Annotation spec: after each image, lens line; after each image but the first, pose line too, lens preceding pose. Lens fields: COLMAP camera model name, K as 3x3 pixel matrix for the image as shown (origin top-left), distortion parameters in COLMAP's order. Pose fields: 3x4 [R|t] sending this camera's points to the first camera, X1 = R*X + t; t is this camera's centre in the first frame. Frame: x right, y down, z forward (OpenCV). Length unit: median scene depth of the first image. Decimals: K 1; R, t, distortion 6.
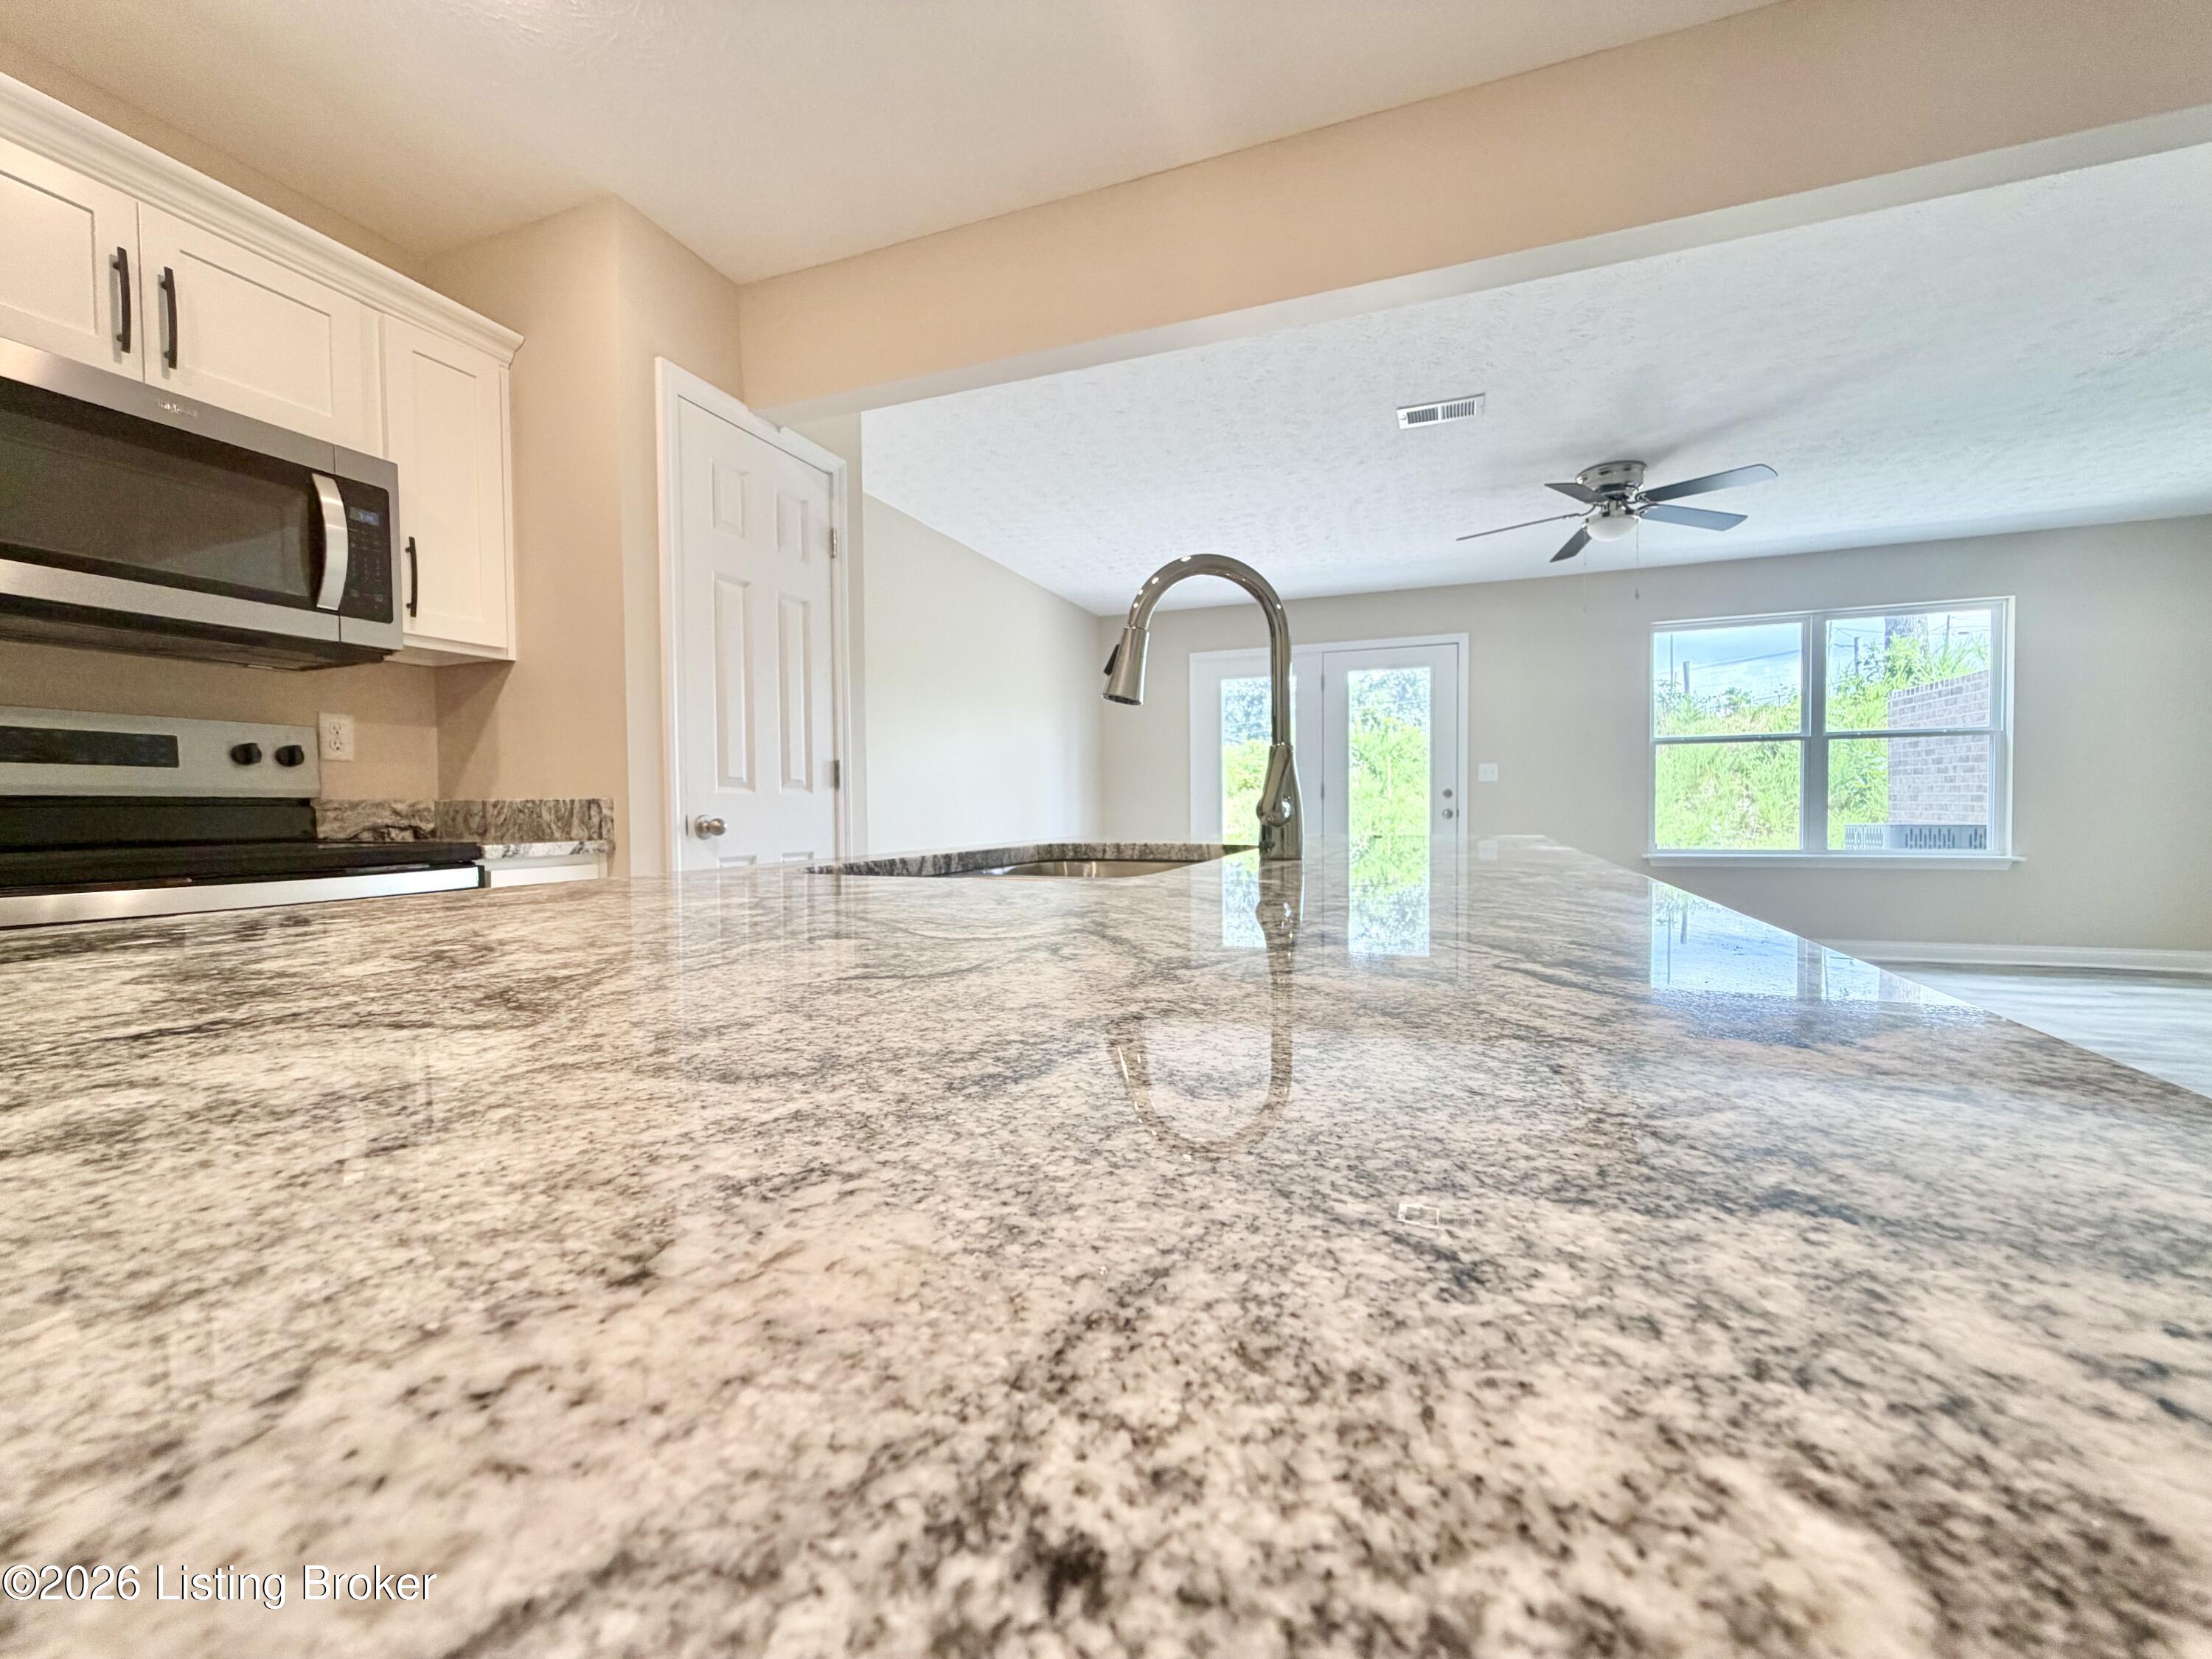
lens RADIAL K [[878.0, 0, 1141.9], [0, 878.0, 826.7], [0, 0, 1]] dist [0.000959, 0.000062]
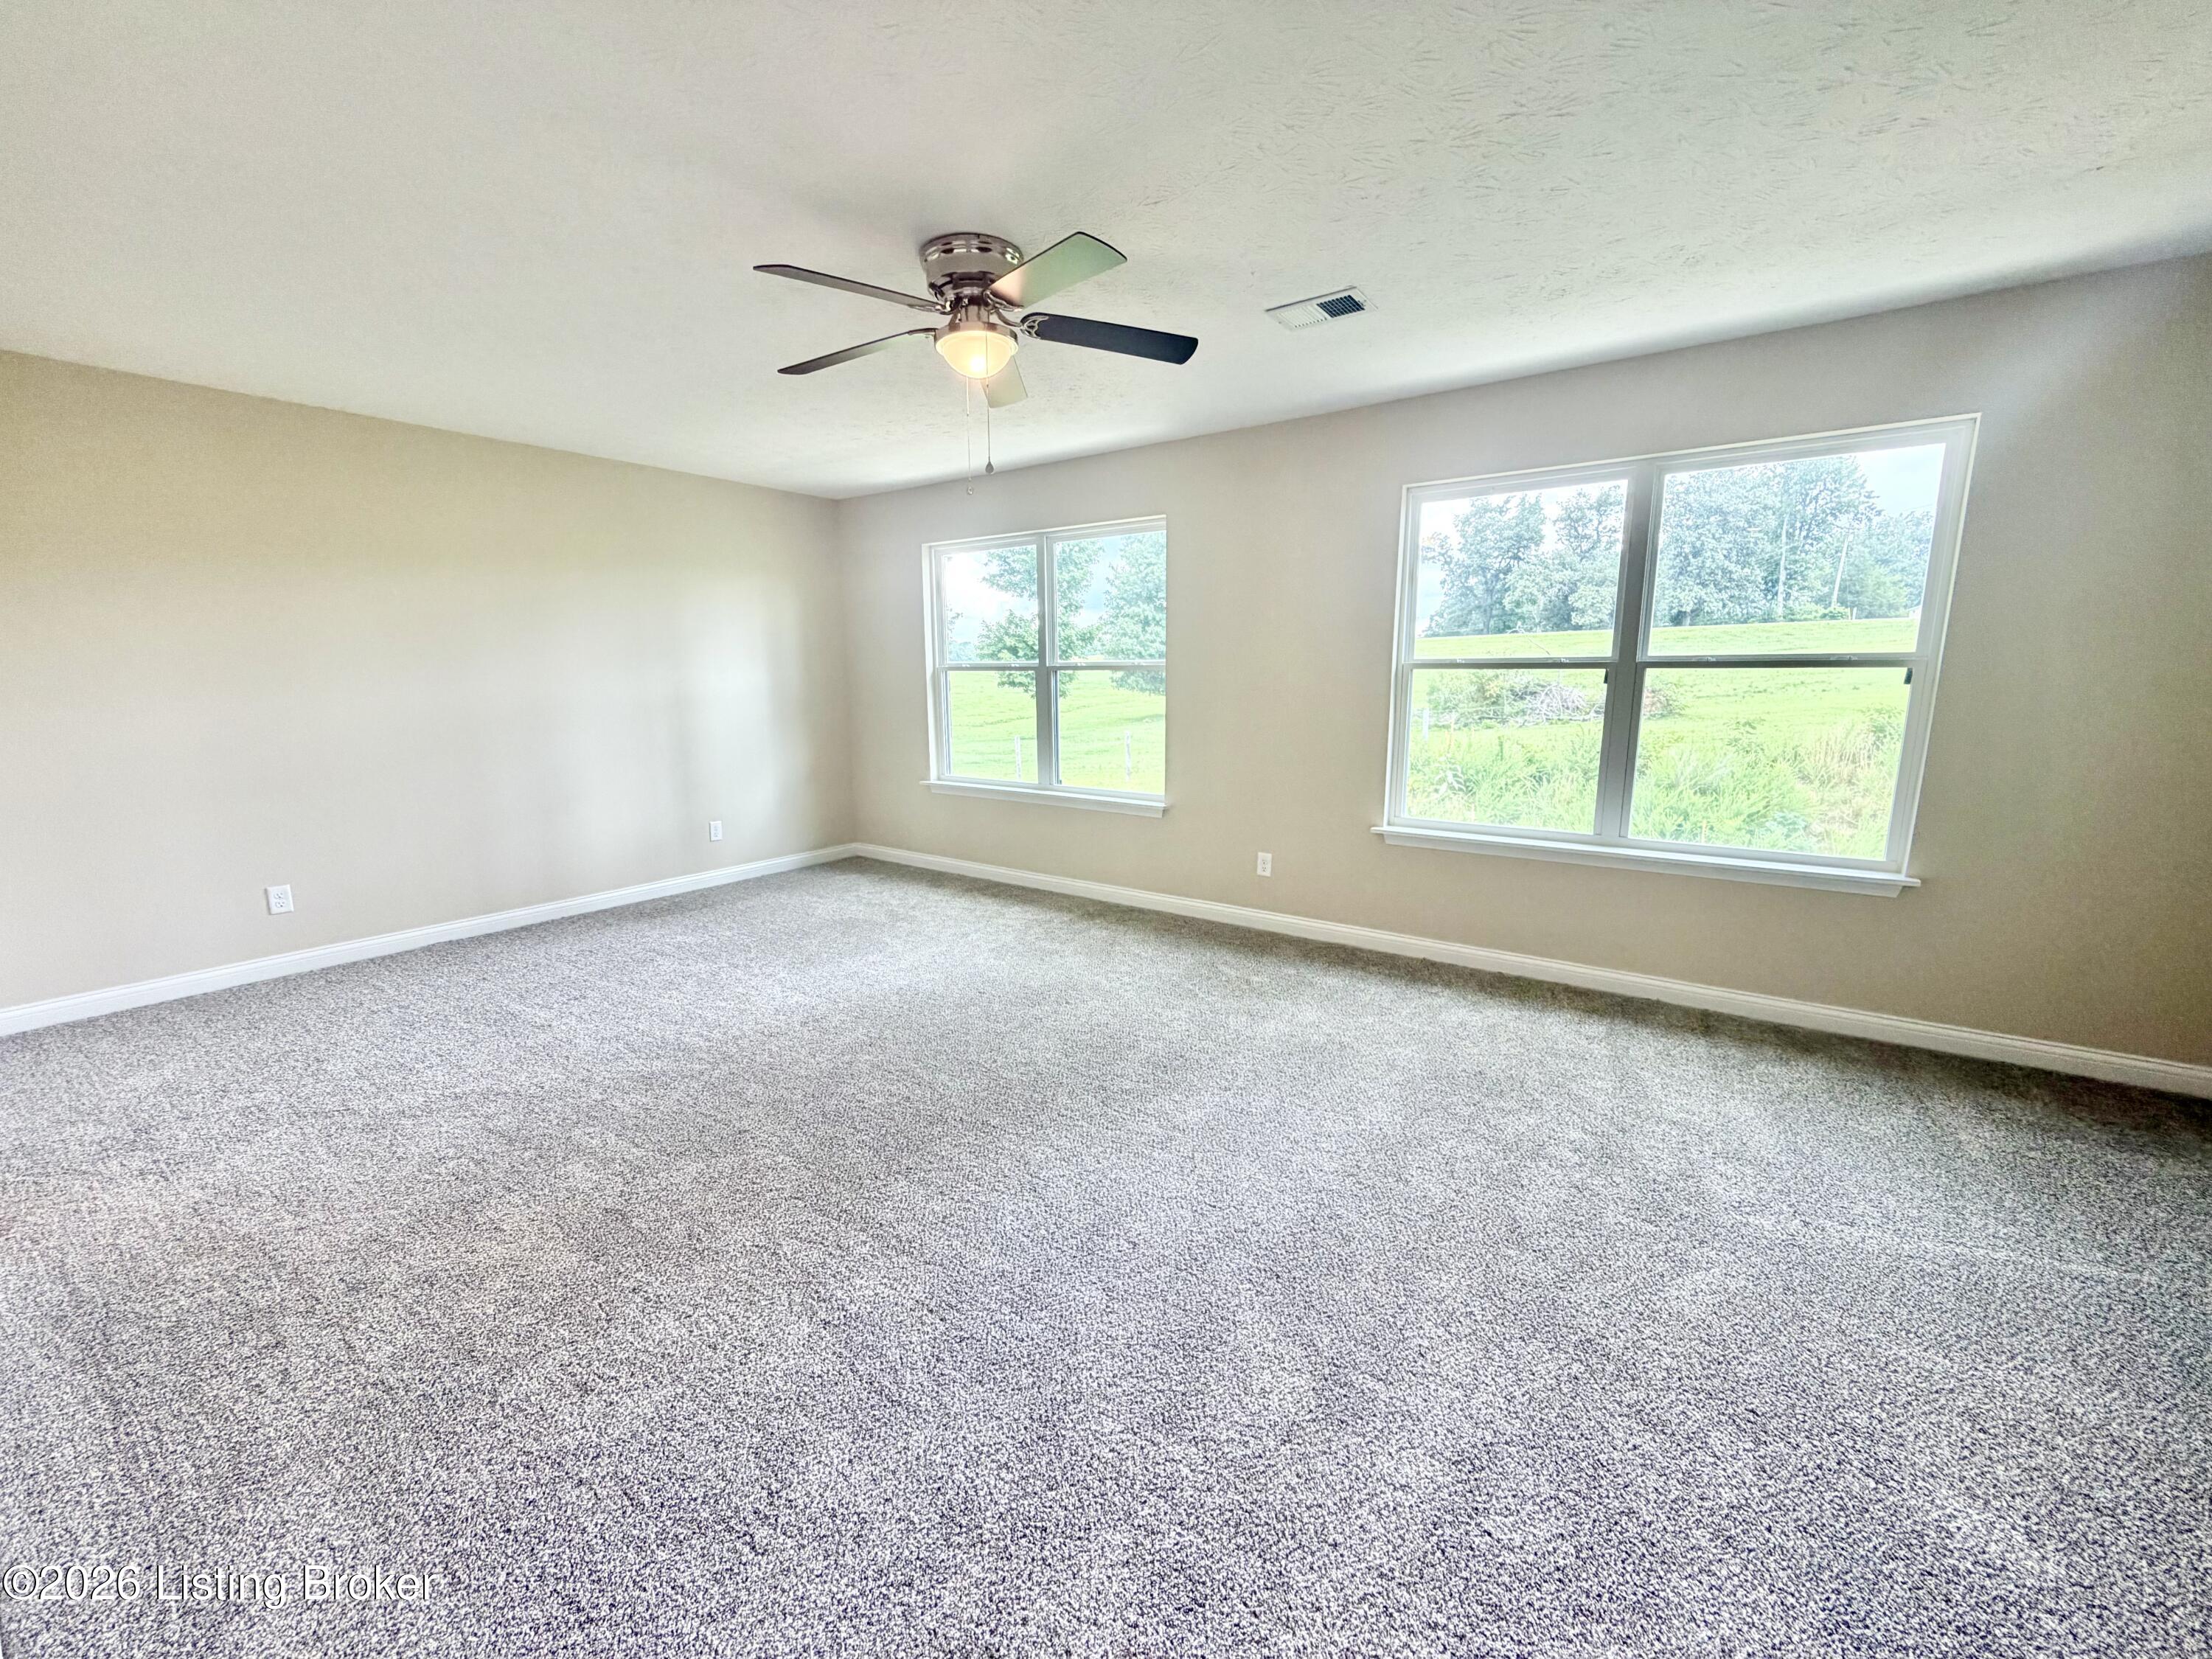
lens RADIAL K [[890.7, 0, 1102.8], [0, 890.7, 835.1], [0, 0, 1]] dist [0.000923, -0.000035]
pose [[0.965535, 0.041576, -0.256931, 0.577426], [-0.003804, 0.989308, 0.145793, -0.072059], [0.260245, -0.139791, 0.955370, 0.275414]]
